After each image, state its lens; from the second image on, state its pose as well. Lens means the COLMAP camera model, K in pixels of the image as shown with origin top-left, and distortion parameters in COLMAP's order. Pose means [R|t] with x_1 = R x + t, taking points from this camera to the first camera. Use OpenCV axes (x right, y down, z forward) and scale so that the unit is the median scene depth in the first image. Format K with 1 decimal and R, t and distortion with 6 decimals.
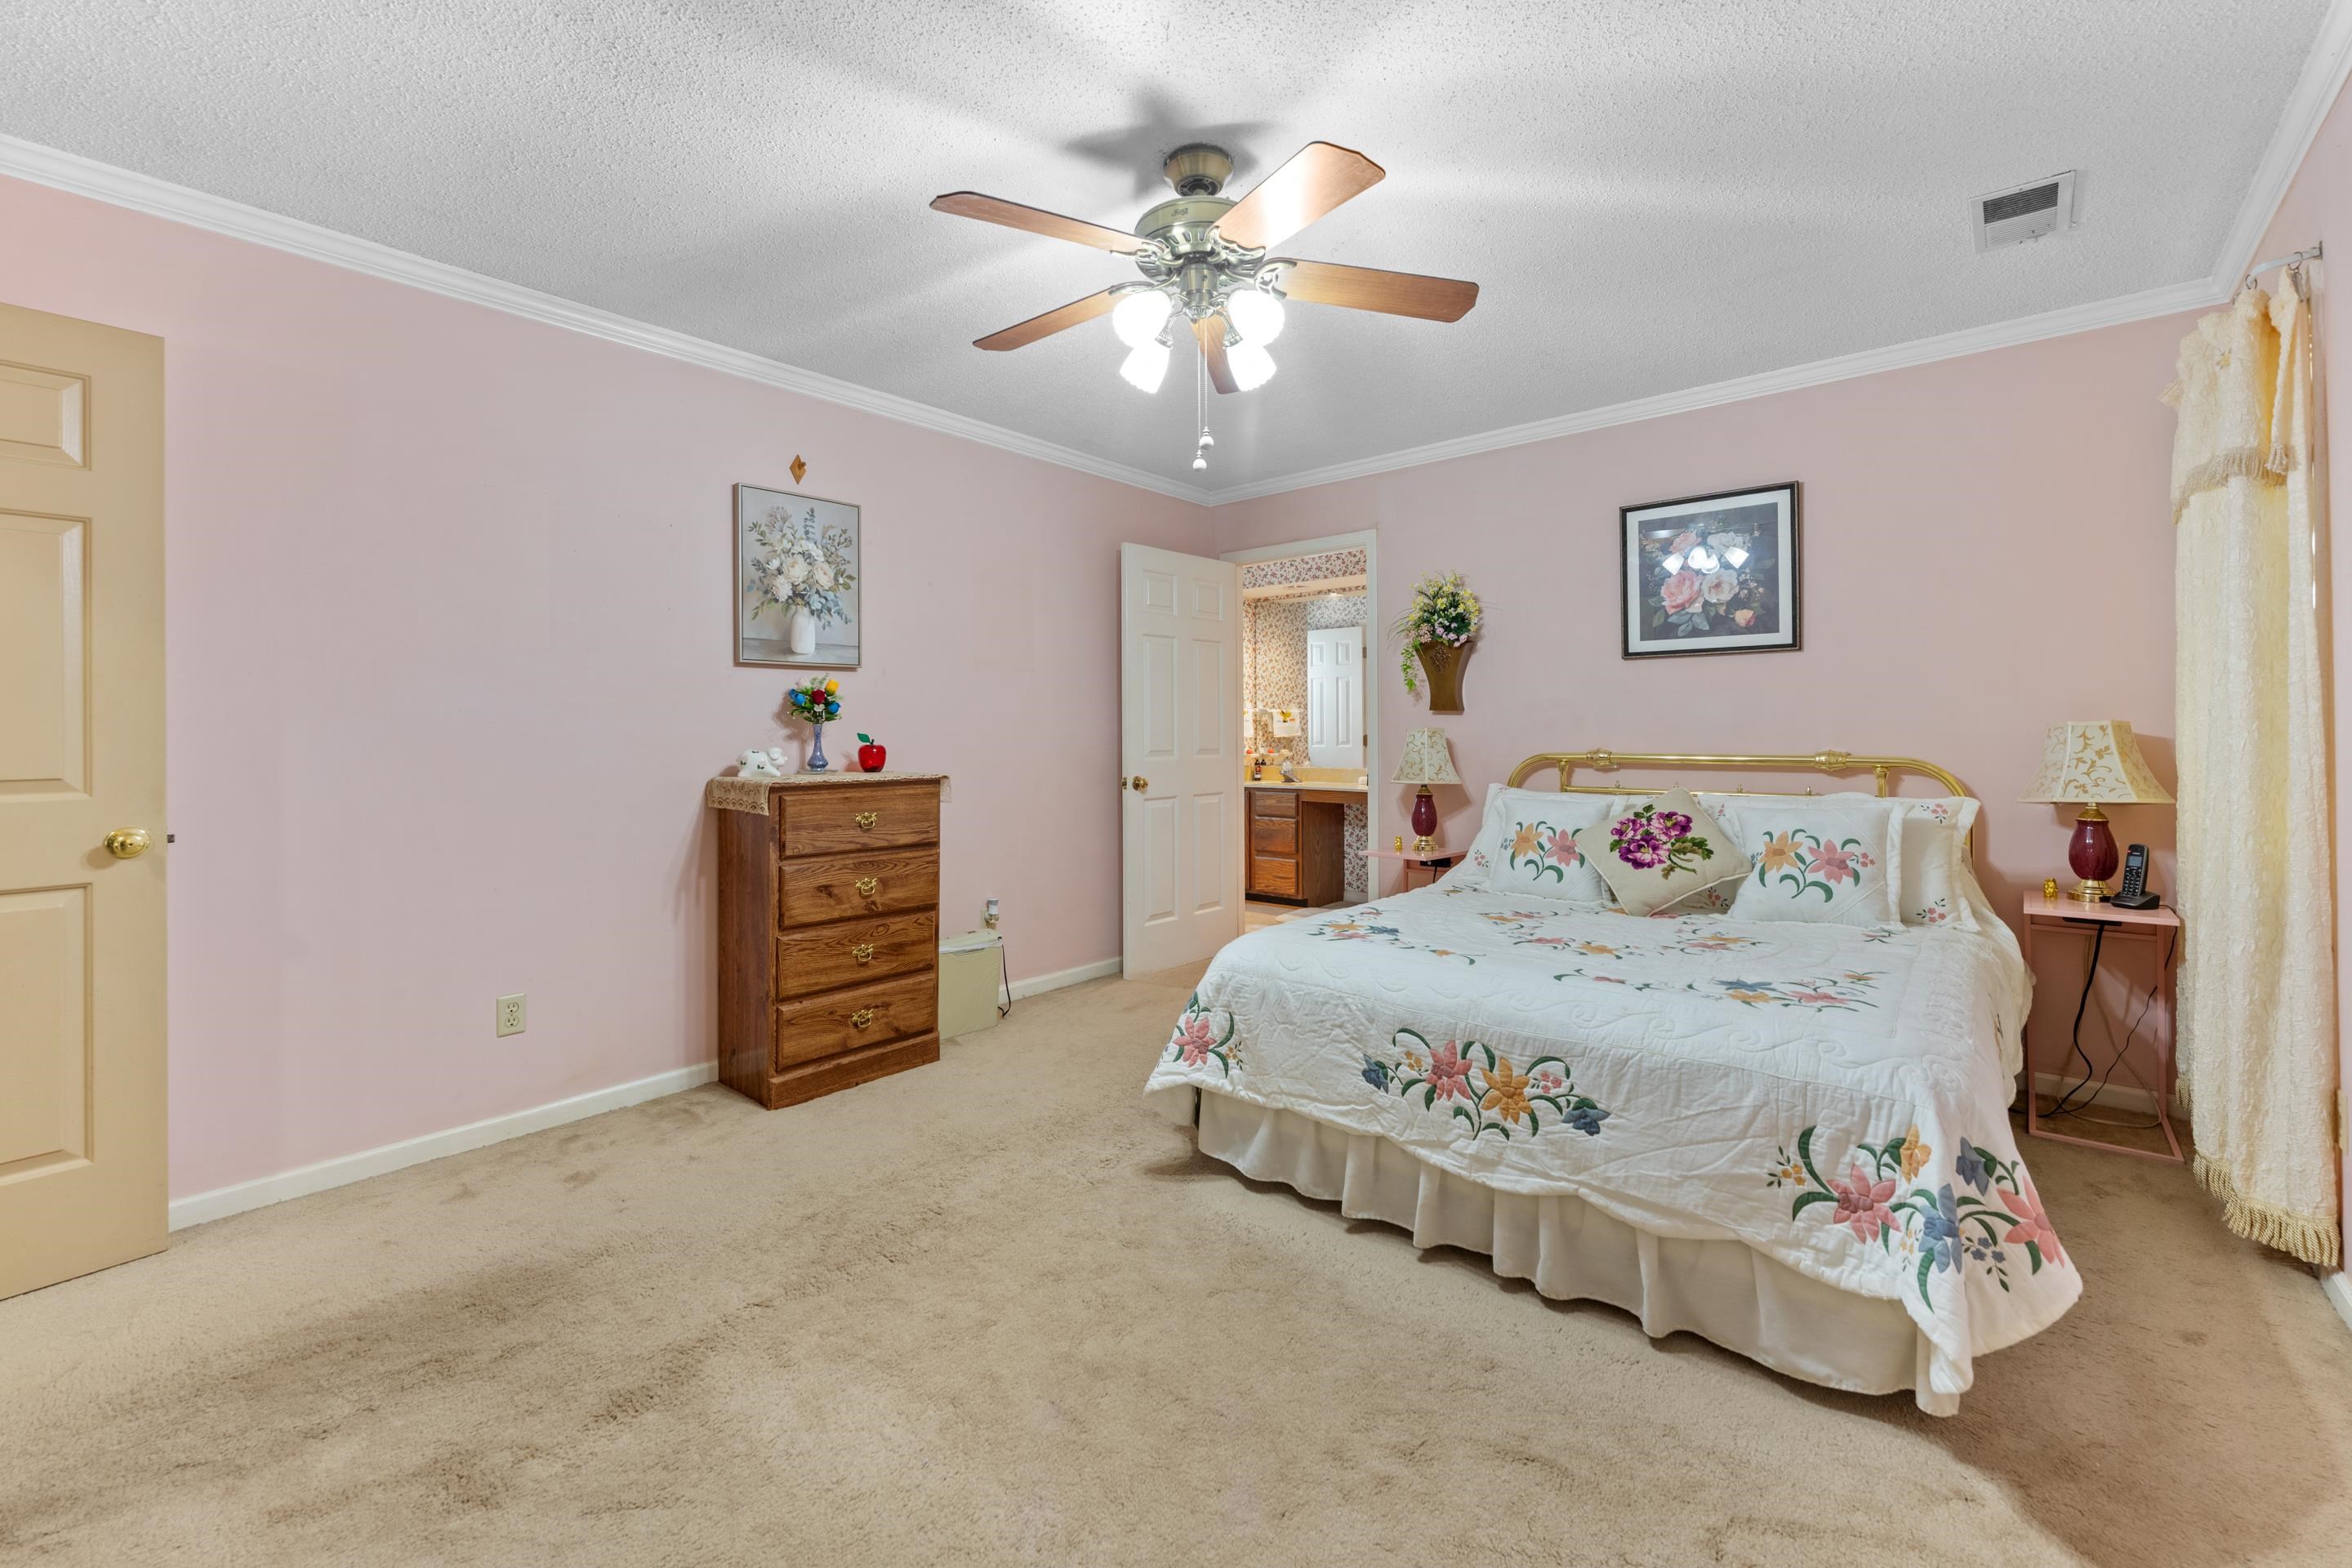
lens RADIAL K [[965.8, 0, 1182.9], [0, 965.8, 719.5], [0, 0, 1]] dist [-0.002414, 0.000168]
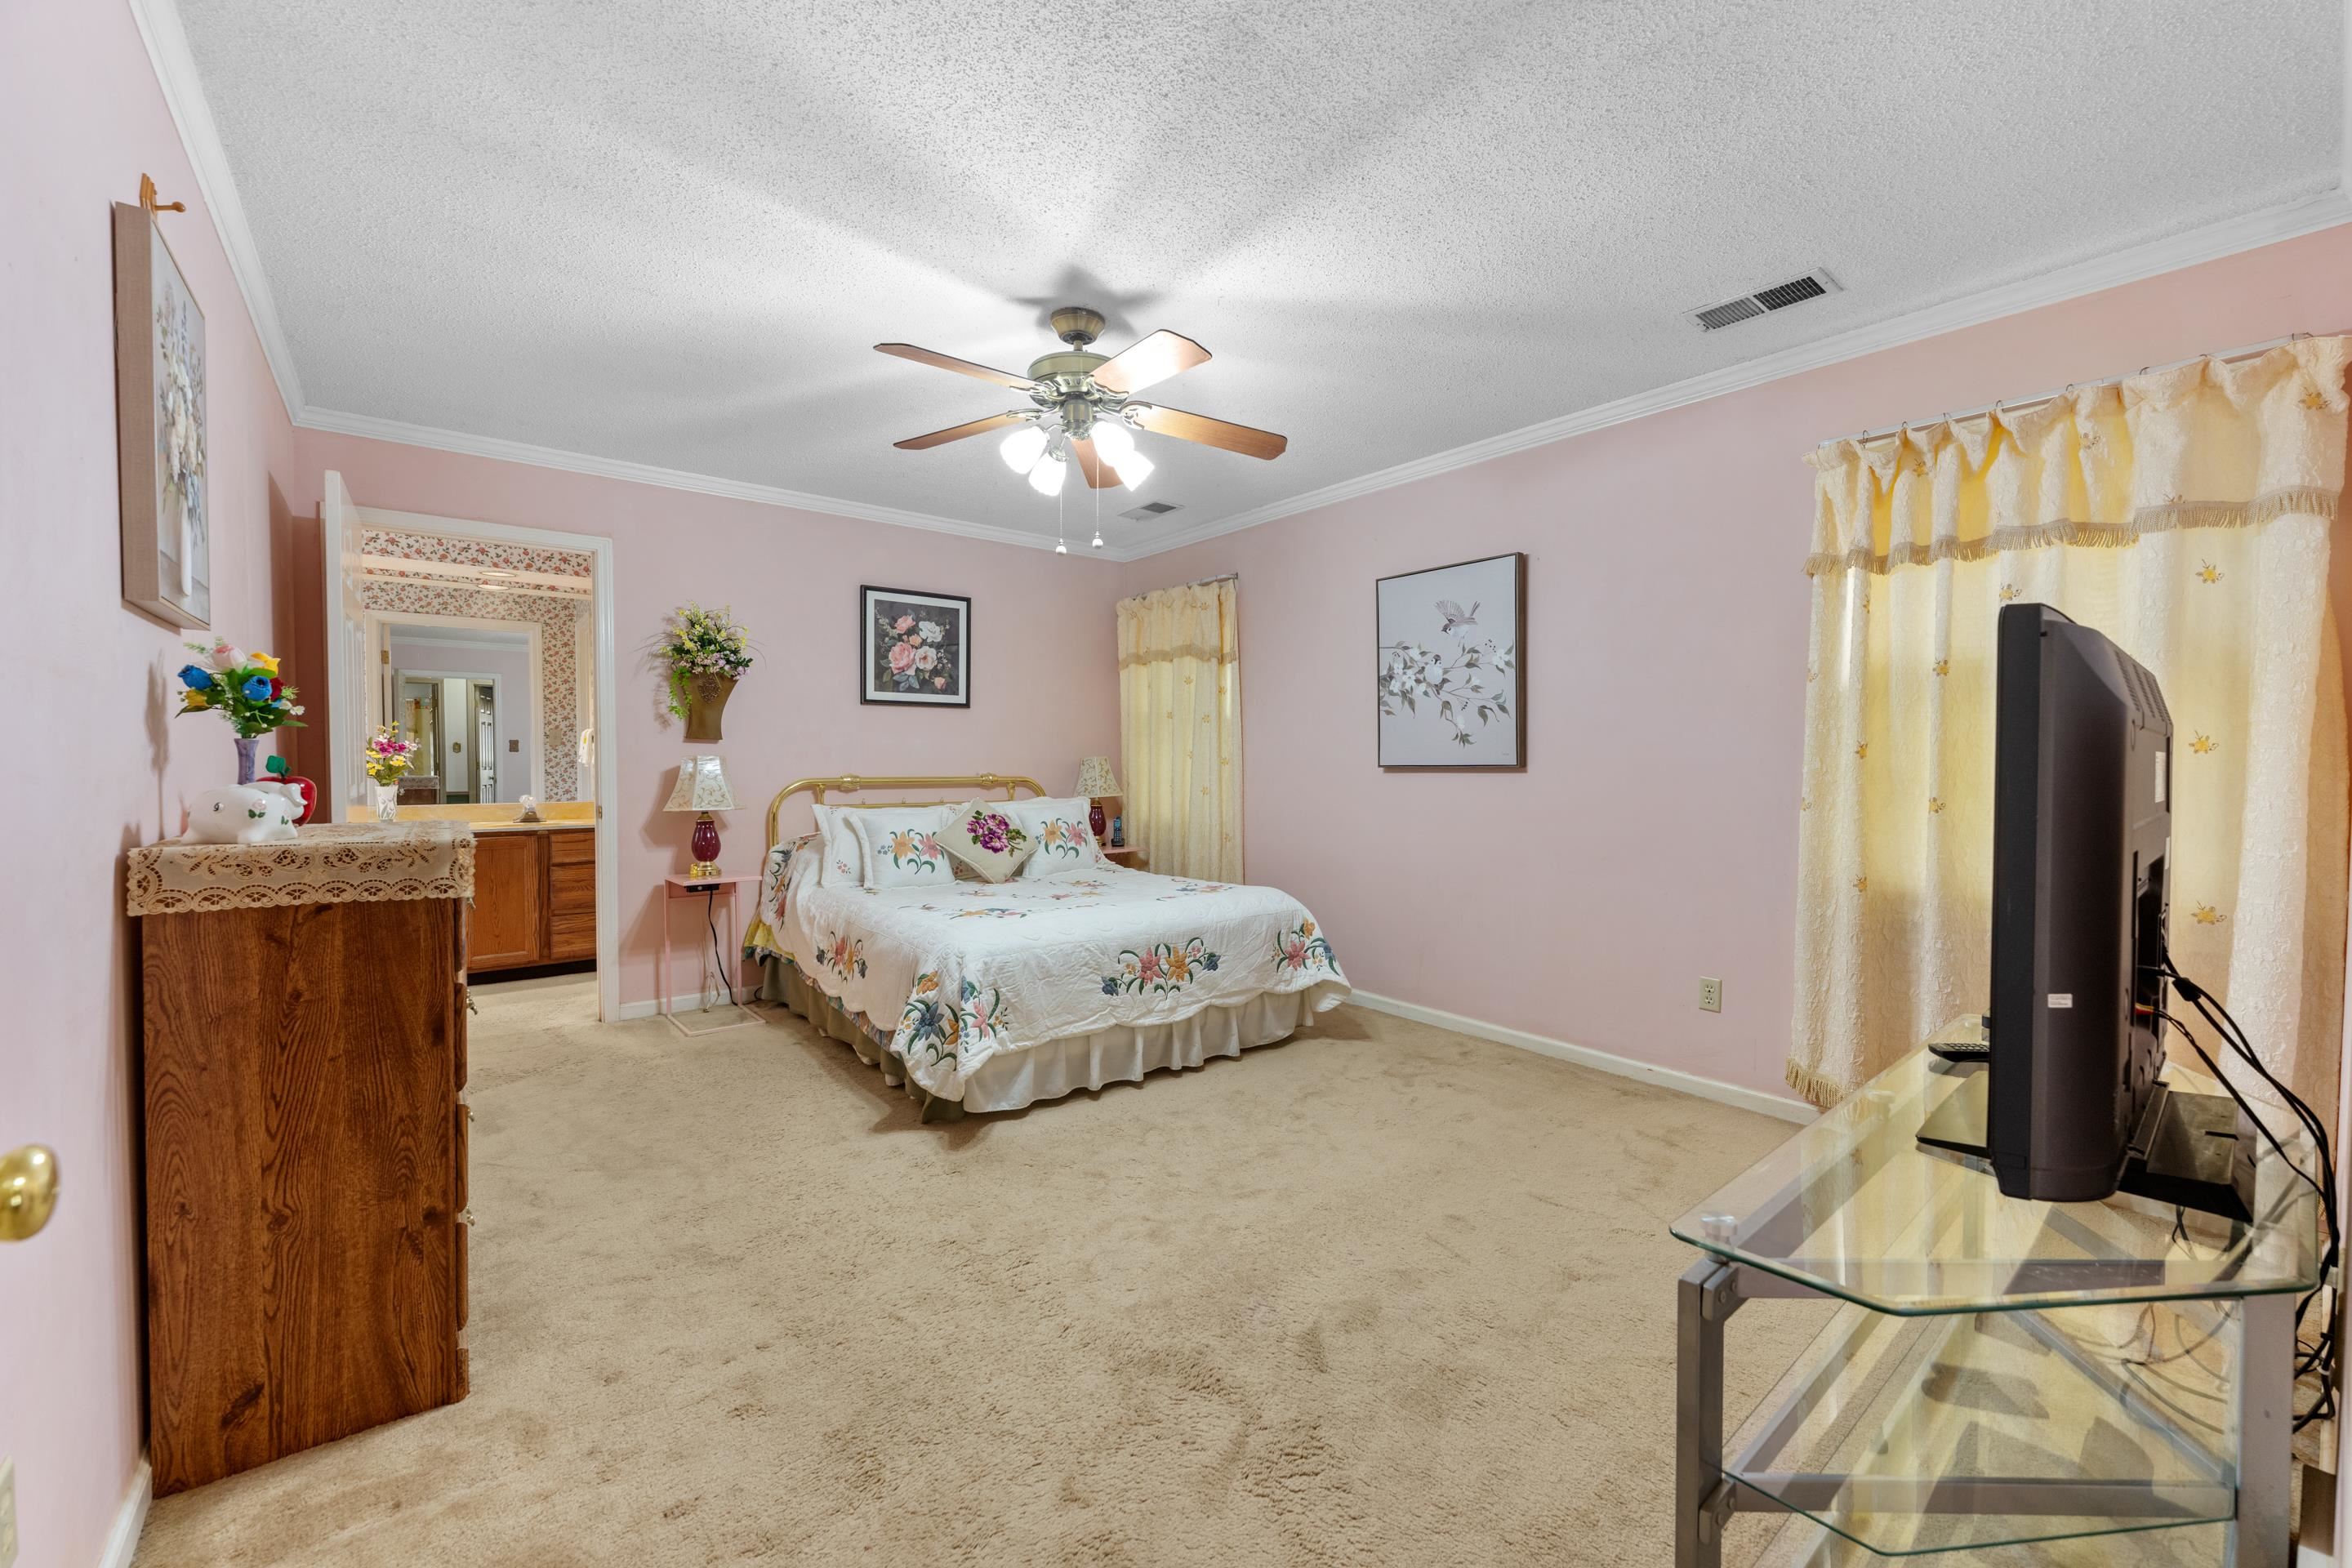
lens RADIAL K [[938.2, 0, 1172.7], [0, 938.2, 773.4], [0, 0, 1]] dist [-0.000030, -0.000188]
pose [[0.179552, -0.008216, 0.983714, -0.870514], [-0.014690, 0.999831, 0.011032, 0.012252], [-0.983639, -0.016432, 0.179401, 0.461978]]
